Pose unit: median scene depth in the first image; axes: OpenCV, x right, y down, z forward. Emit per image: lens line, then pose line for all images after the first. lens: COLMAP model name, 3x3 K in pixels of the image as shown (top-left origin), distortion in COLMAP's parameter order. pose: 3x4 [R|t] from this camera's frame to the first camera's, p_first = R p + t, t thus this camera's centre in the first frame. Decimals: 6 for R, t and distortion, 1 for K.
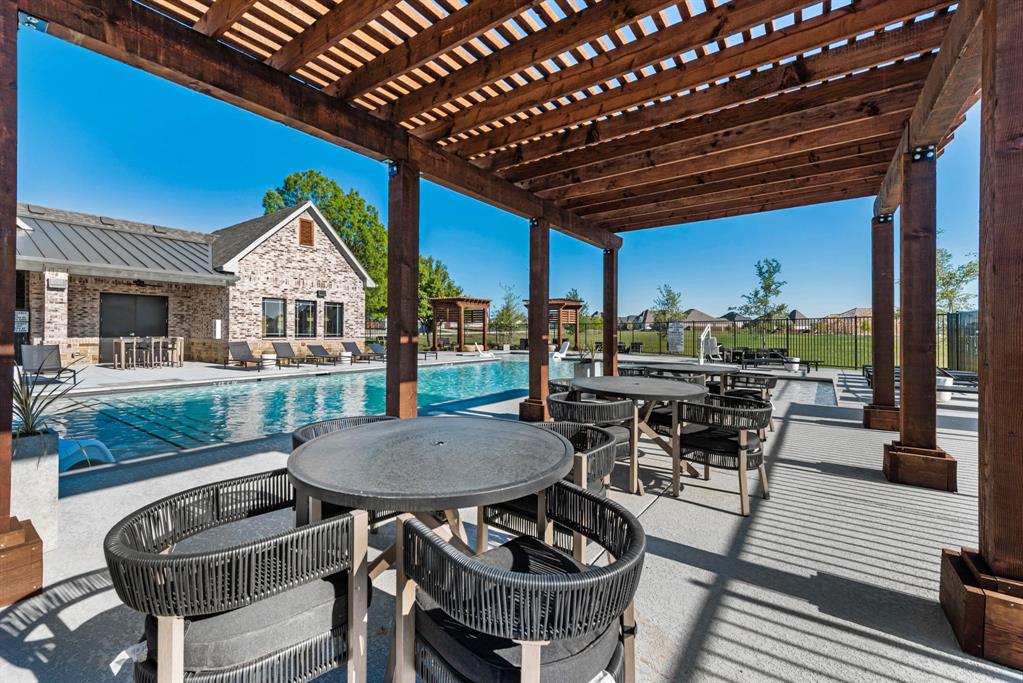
lens RADIAL K [[422.6, 0, 510.3], [0, 422.6, 333.4], [0, 0, 1]] dist [0.001931, -0.000056]
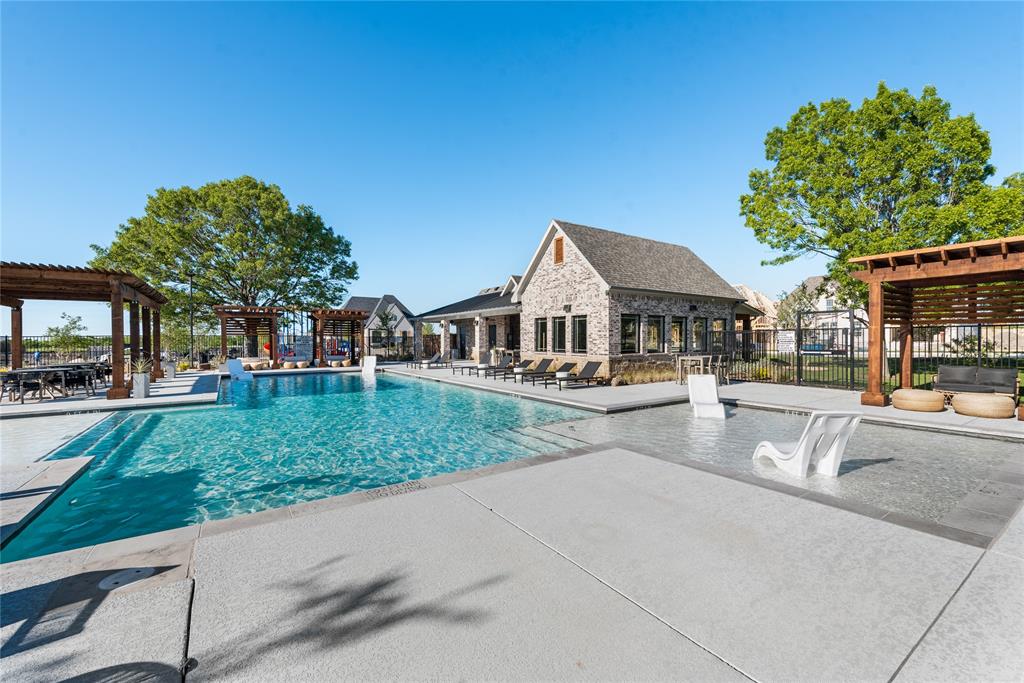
lens RADIAL K [[423.0, 0, 511.8], [0, 423.0, 344.0], [0, 0, 1]] dist [0.001931, -0.000056]
pose [[-0.346718, 0.007700, -0.937938, 0.508190], [0.000914, 0.999969, 0.007872, -0.018676], [0.937969, 0.001872, -0.346715, 1.205139]]
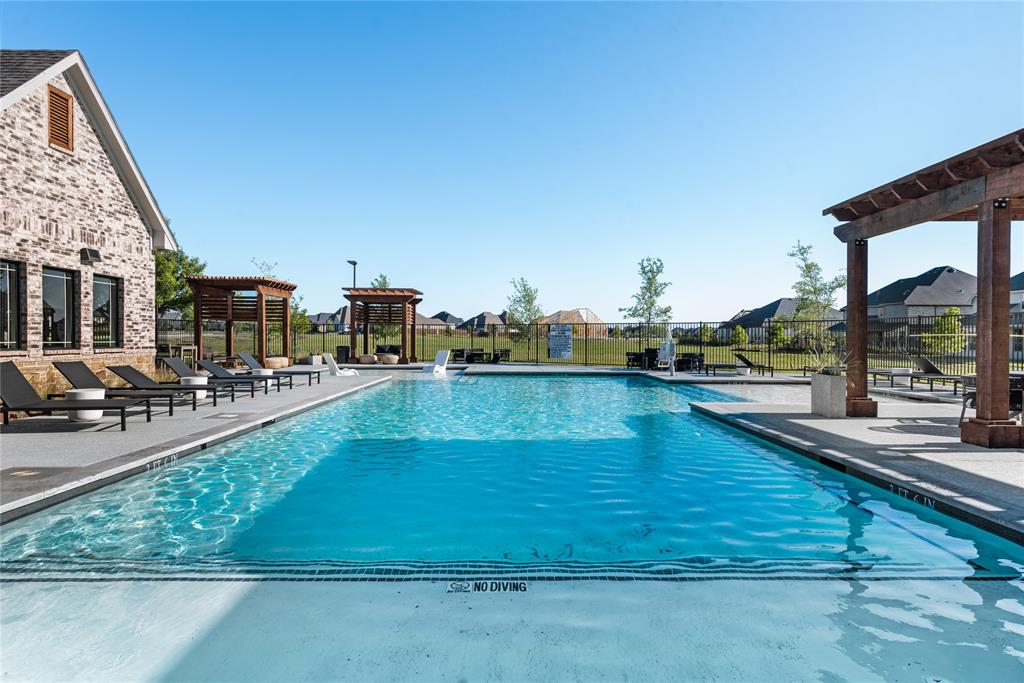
lens RADIAL K [[563.0, 0, 510.6], [0, 563.0, 342.1], [0, 0, 1]] dist [0.008845, 0.000141]
pose [[0.809166, -0.006527, 0.587543, -0.433731], [0.001307, 0.999956, 0.009308, -0.002958], [-0.587578, -0.006764, 0.809139, 0.210652]]
